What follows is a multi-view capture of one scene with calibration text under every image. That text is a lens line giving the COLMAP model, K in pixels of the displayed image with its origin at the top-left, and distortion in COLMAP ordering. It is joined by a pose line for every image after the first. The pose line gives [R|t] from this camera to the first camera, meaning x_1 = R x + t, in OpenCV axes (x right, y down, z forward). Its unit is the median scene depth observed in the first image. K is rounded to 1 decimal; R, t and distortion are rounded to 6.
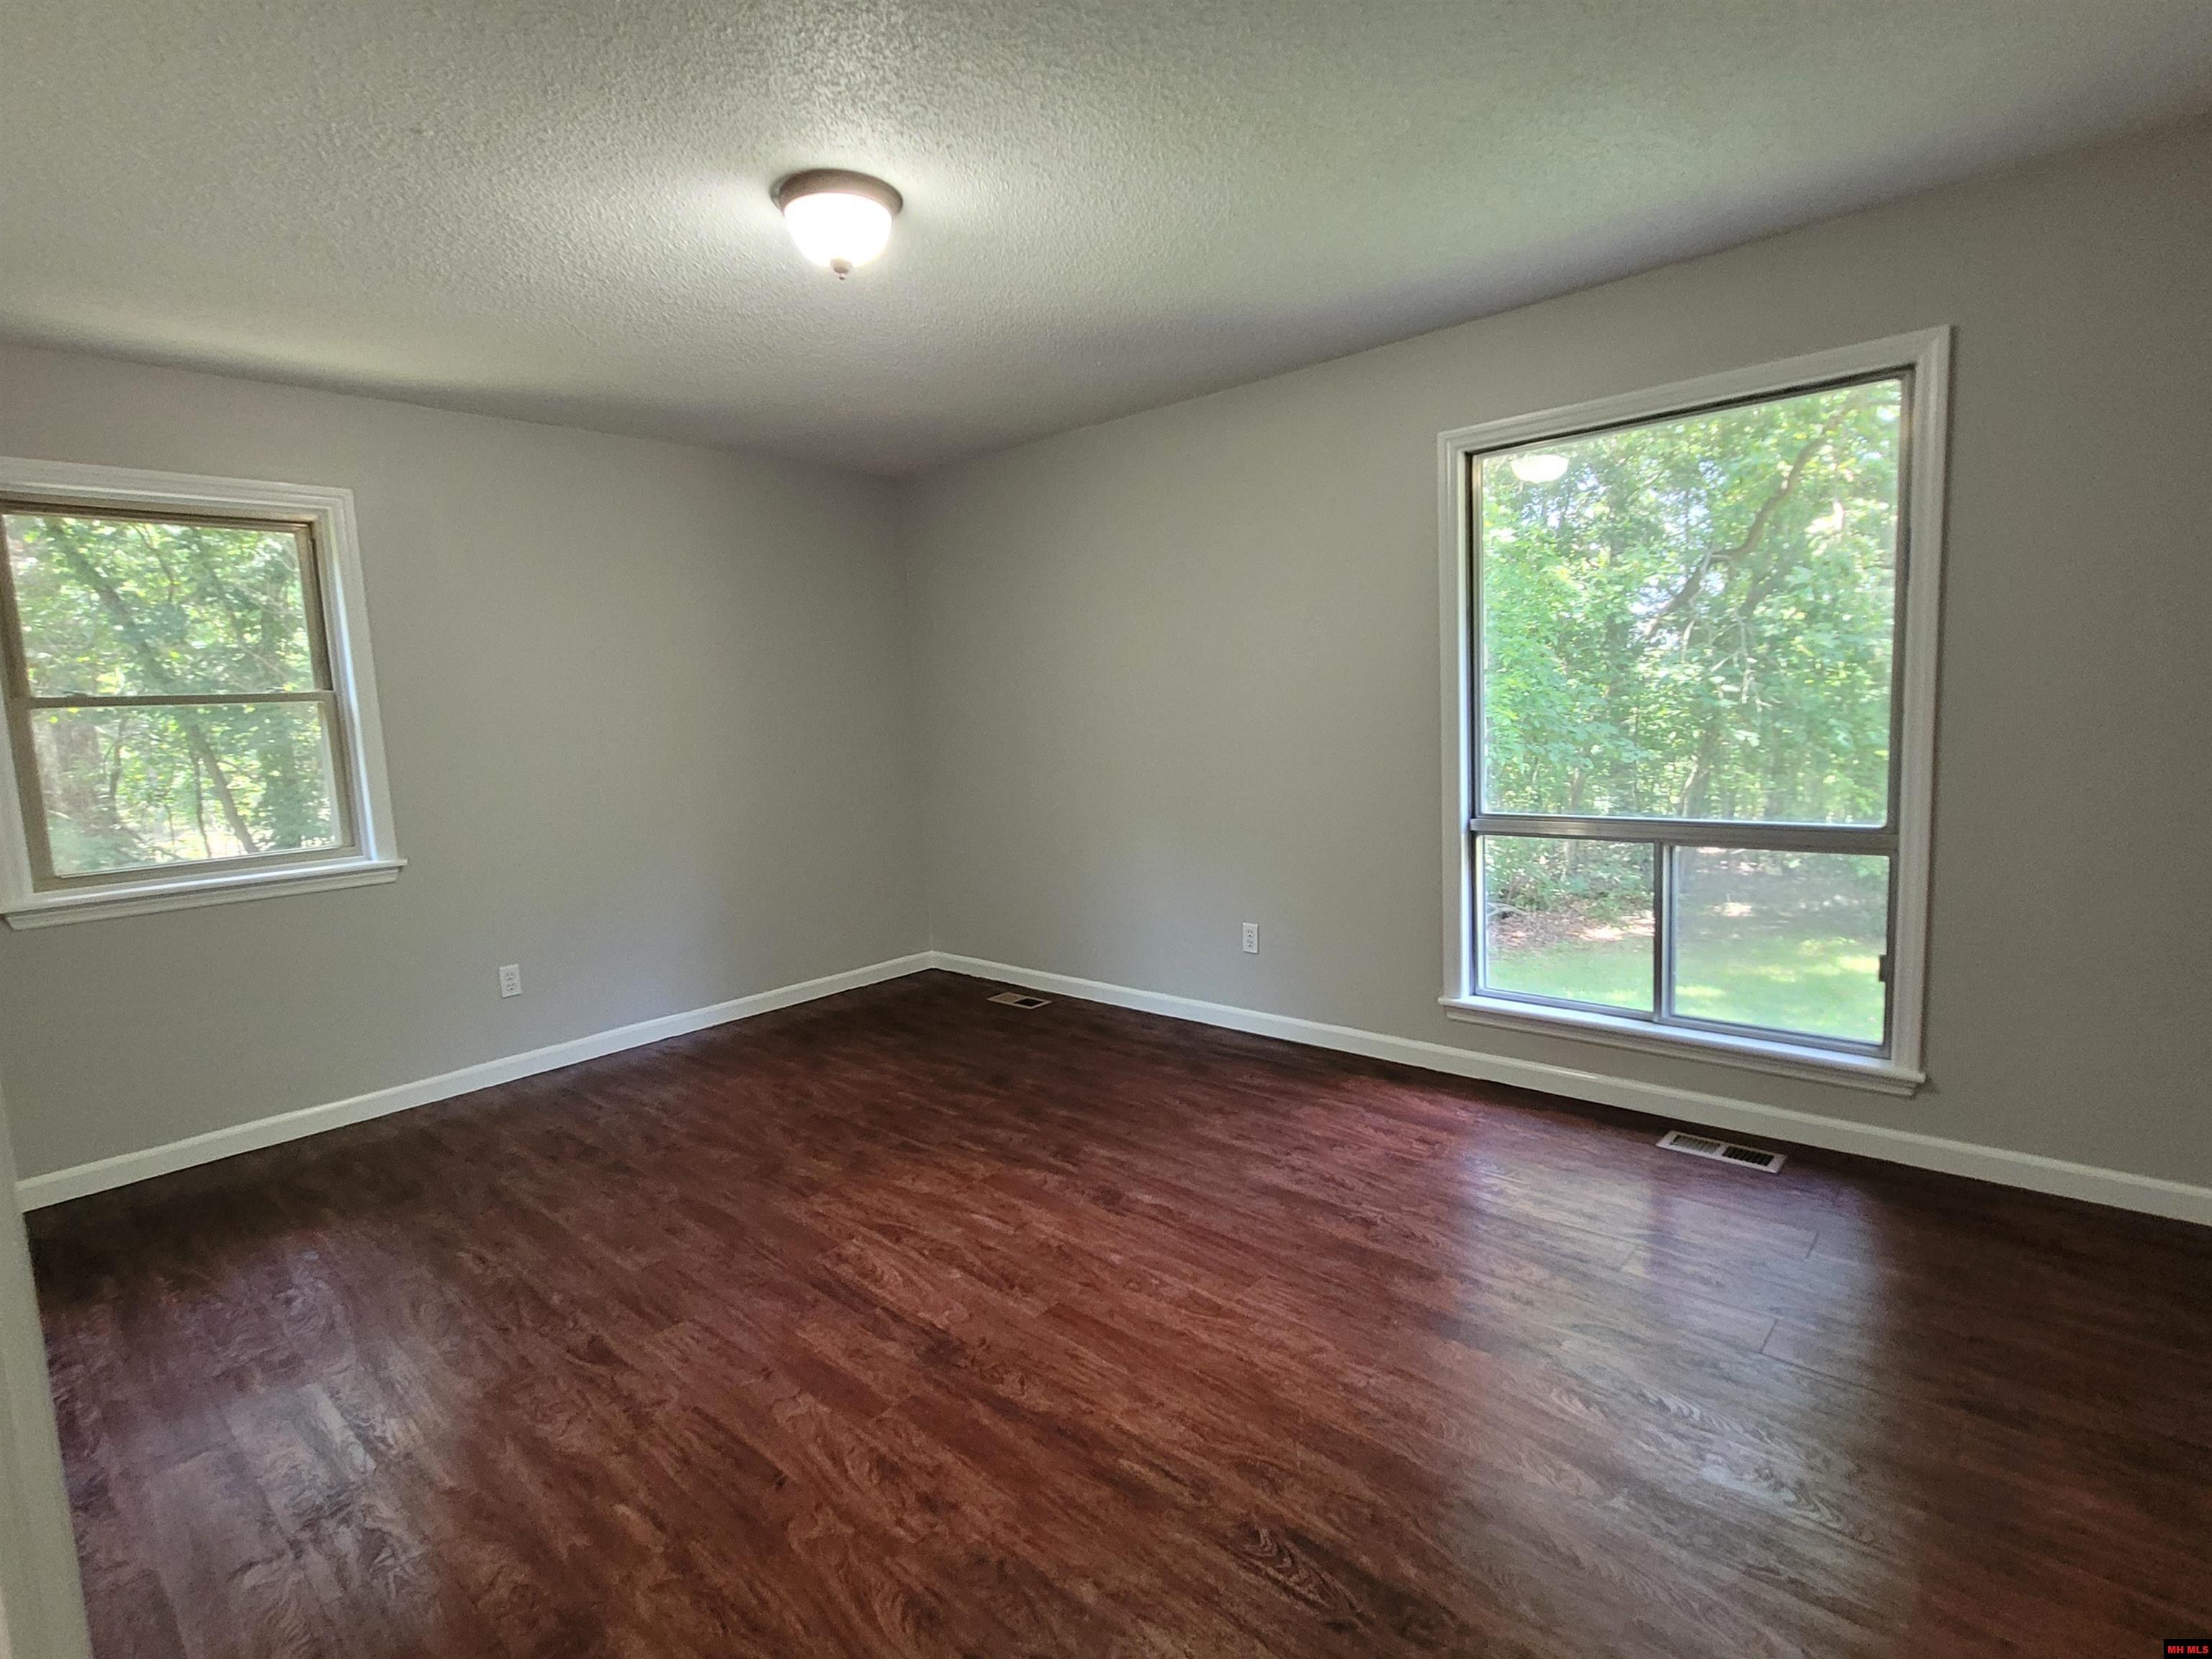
lens RADIAL K [[1097.9, 0, 1106.0], [0, 1097.9, 829.5], [0, 0, 1]] dist [-0.000243, -0.000686]
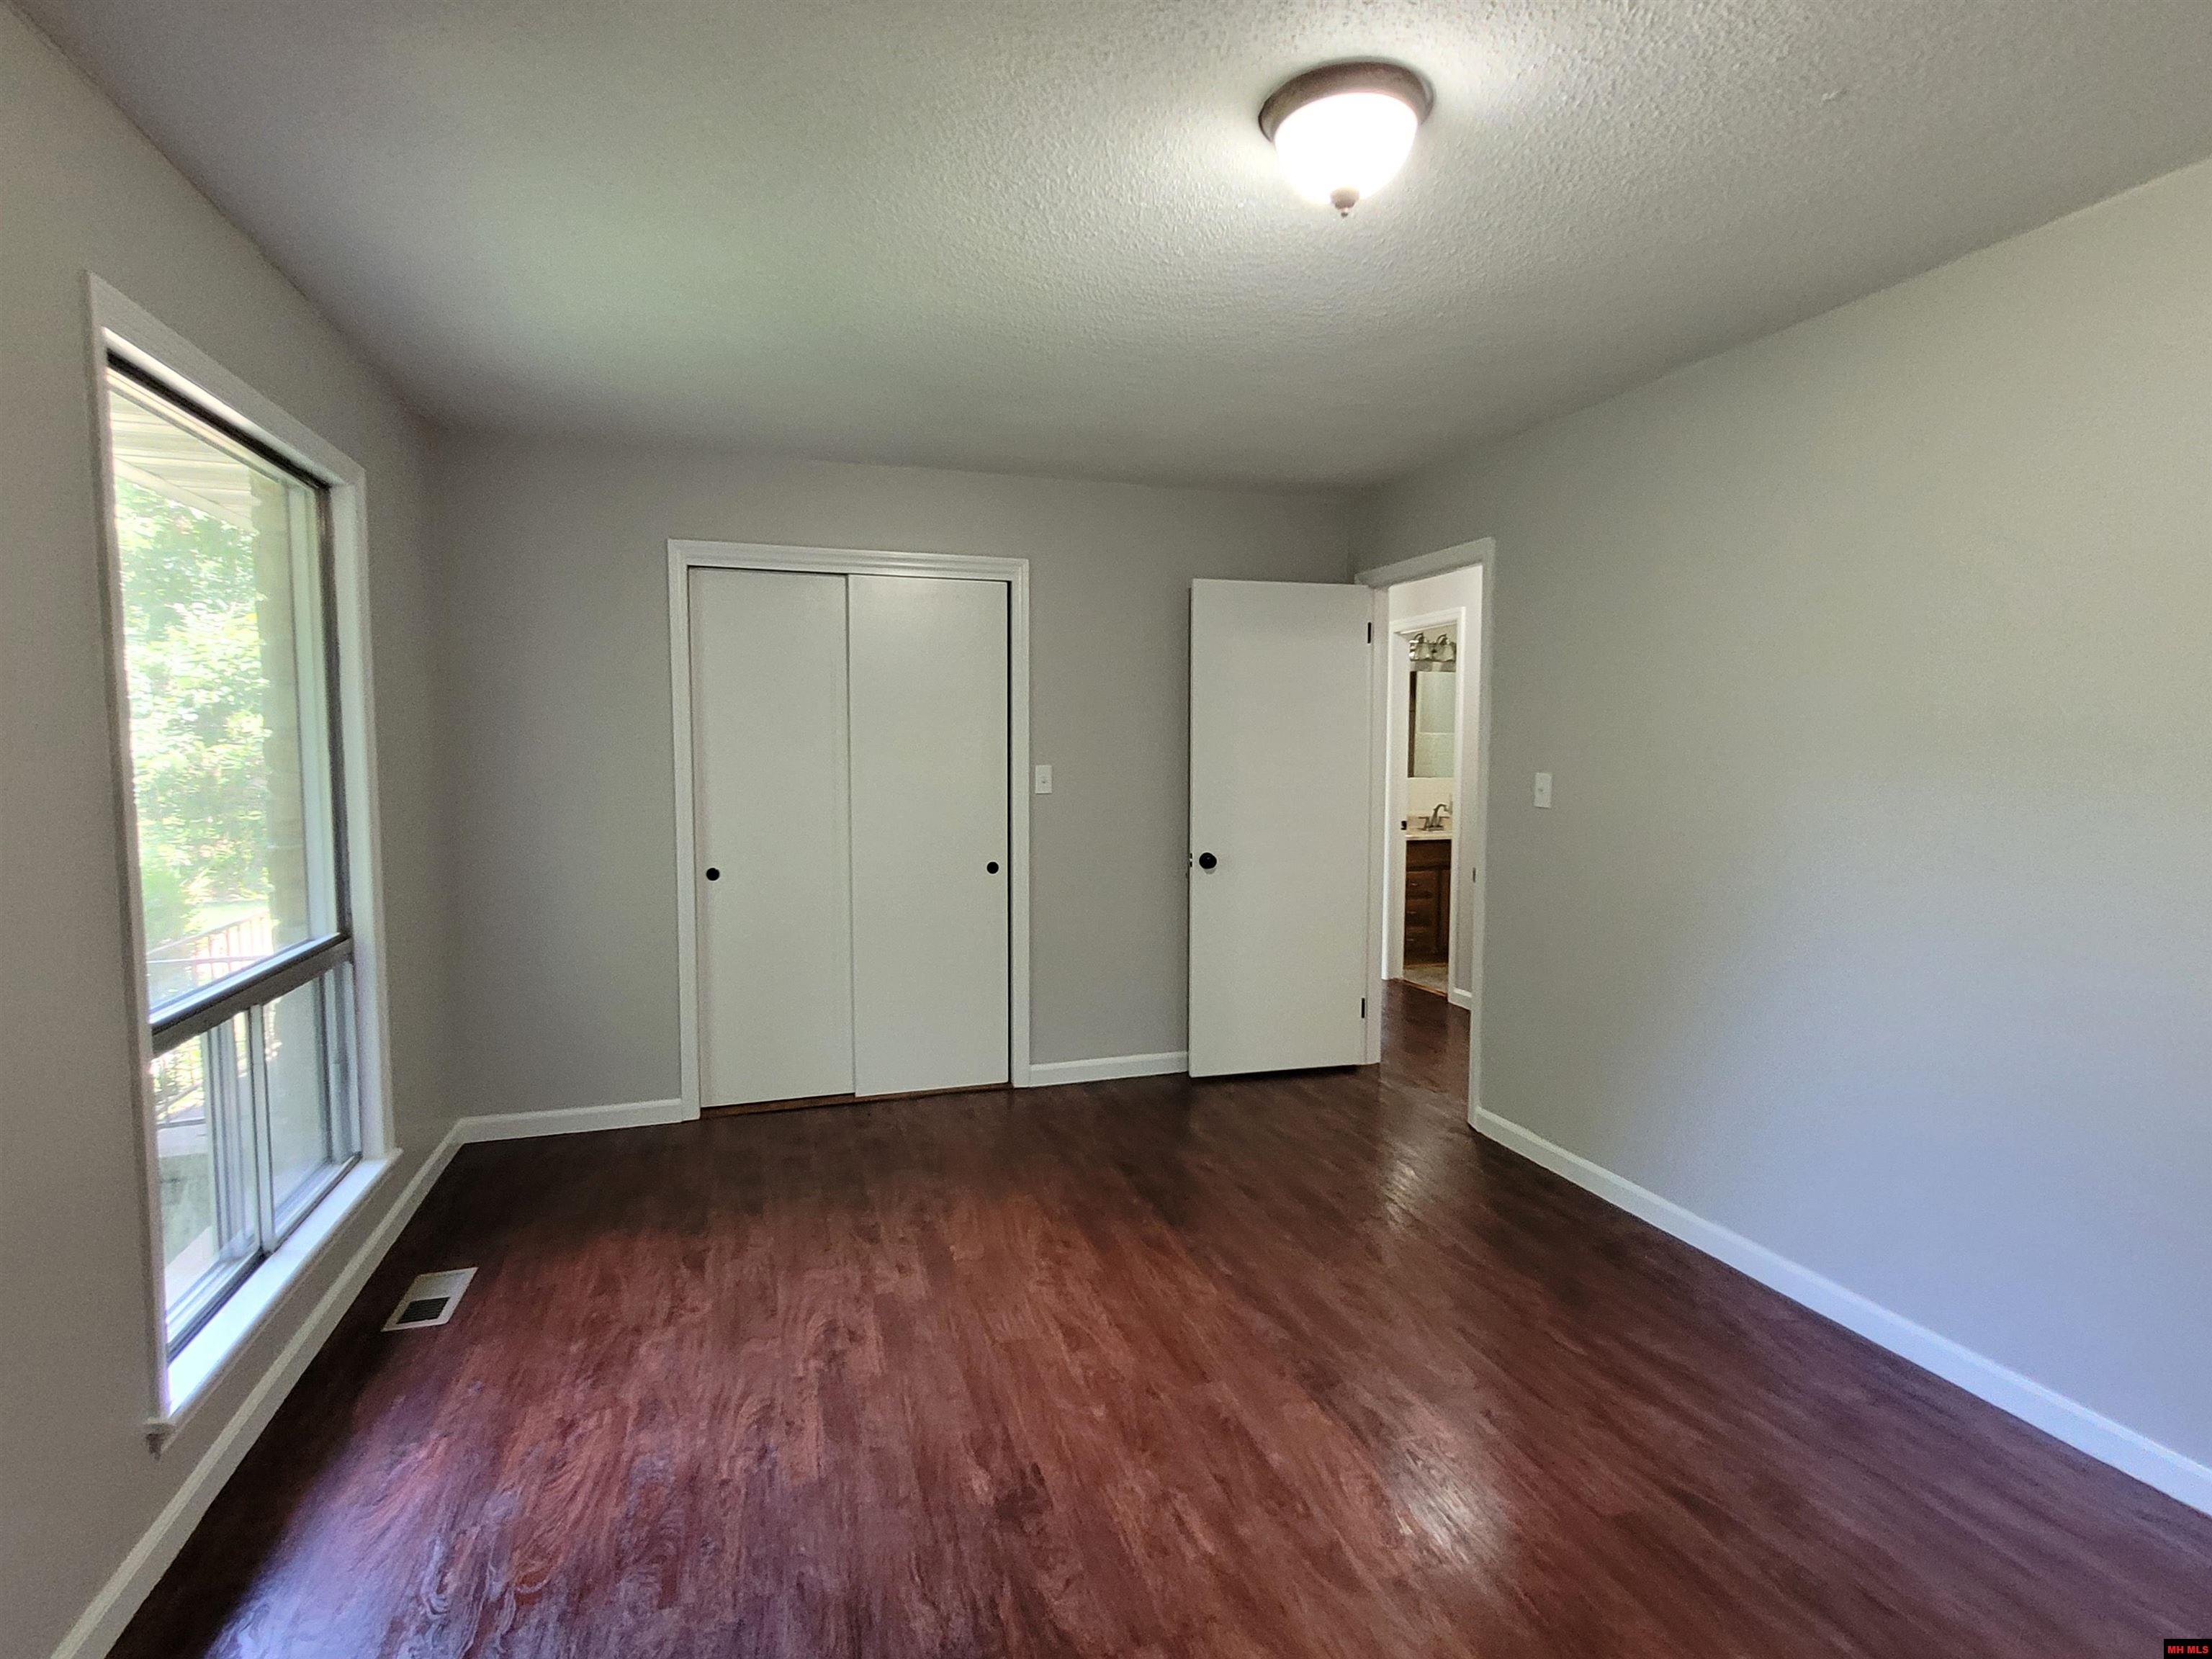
lens RADIAL K [[1097.9, 0, 1106.0], [0, 1097.9, 829.5], [0, 0, 1]] dist [-0.000243, -0.000686]
pose [[-0.869669, 0.008049, 0.493569, -0.458131], [0.094459, 0.984104, 0.150389, -0.210533], [-0.484513, 0.177411, -0.856605, 1.762968]]
